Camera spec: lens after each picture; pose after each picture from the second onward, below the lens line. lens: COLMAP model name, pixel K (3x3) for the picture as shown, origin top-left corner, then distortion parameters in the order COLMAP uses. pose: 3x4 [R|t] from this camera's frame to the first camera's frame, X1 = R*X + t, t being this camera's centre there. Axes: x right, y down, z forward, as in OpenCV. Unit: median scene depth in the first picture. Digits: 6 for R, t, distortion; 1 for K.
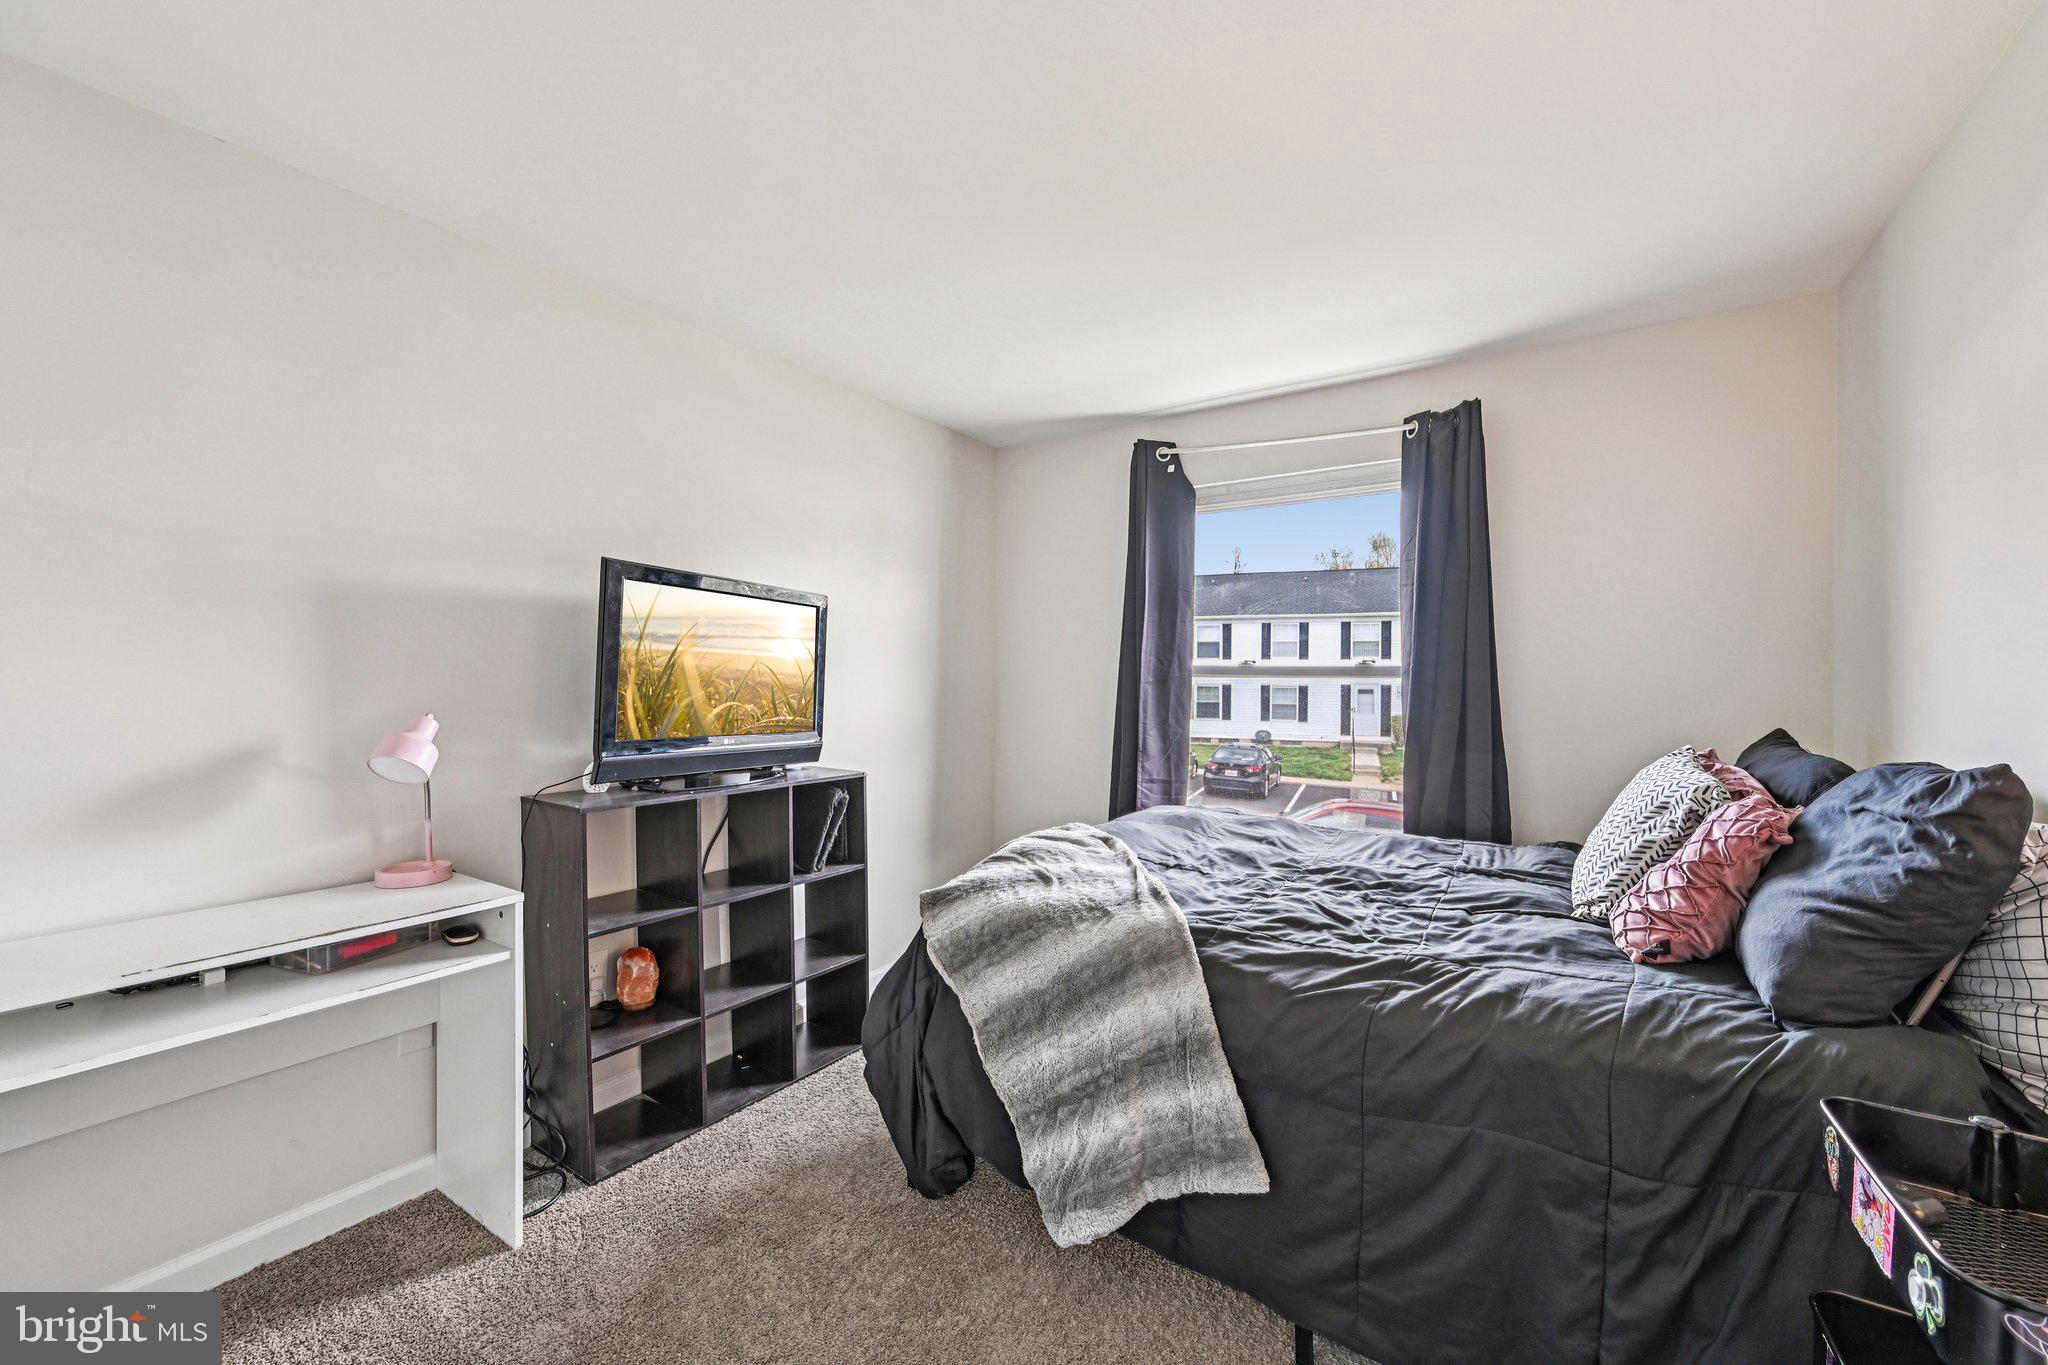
lens RADIAL K [[817.3, 0, 1038.9], [0, 817.3, 688.1], [0, 0, 1]] dist [-0.000008, 0.000111]
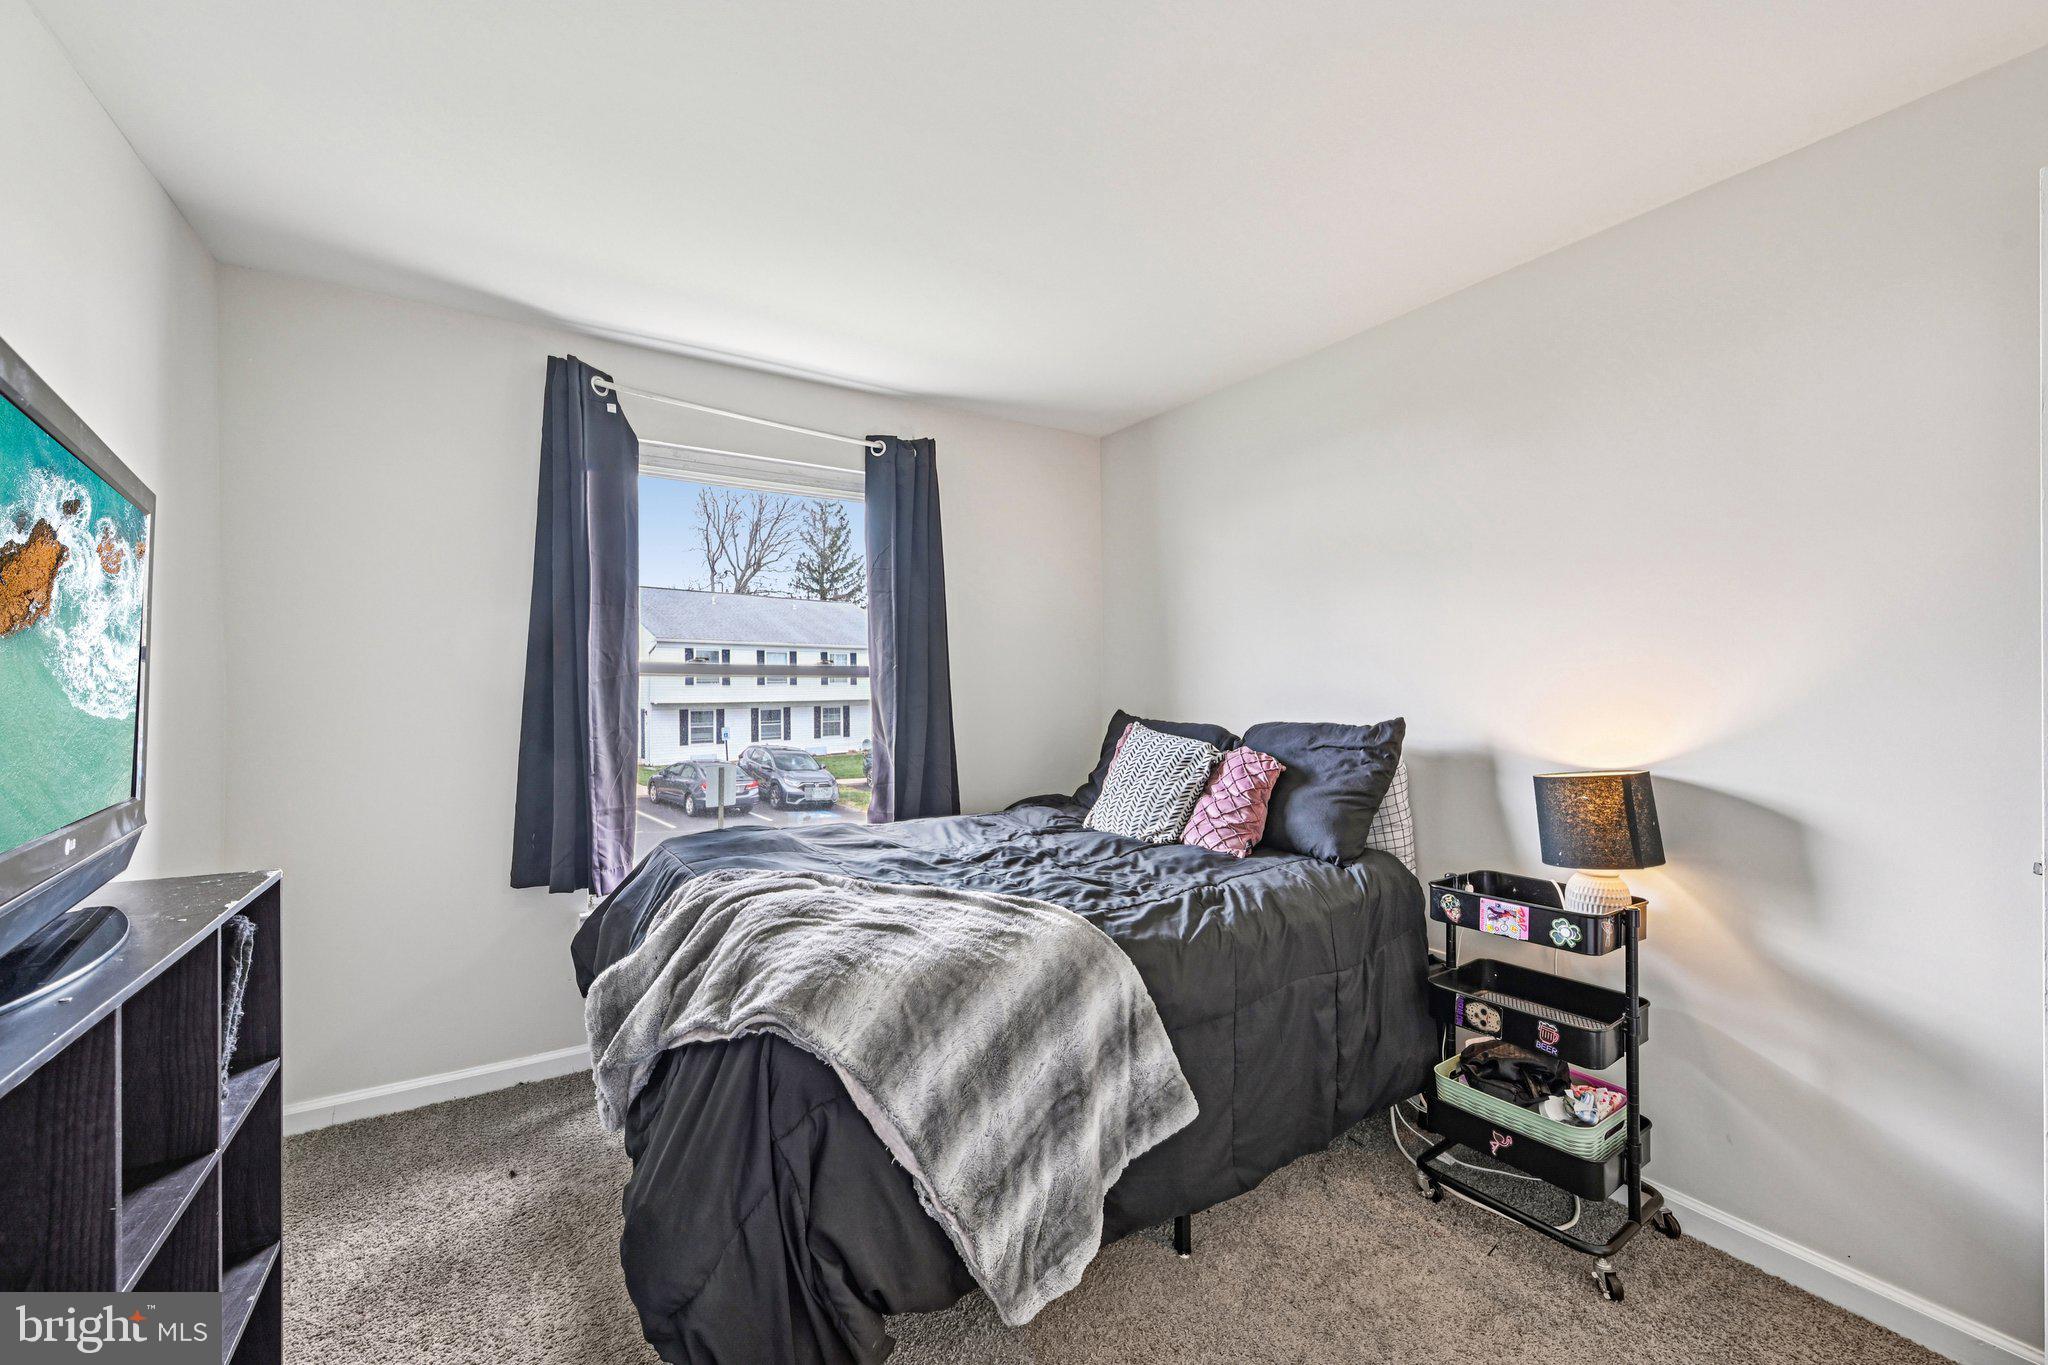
lens RADIAL K [[817.3, 0, 1038.9], [0, 817.3, 688.1], [0, 0, 1]] dist [-0.000008, 0.000111]
pose [[0.410264, -0.011279, 0.911897, -0.627953], [0.010450, 0.999916, 0.007666, -0.006487], [-0.911907, 0.006384, 0.410348, 0.510823]]
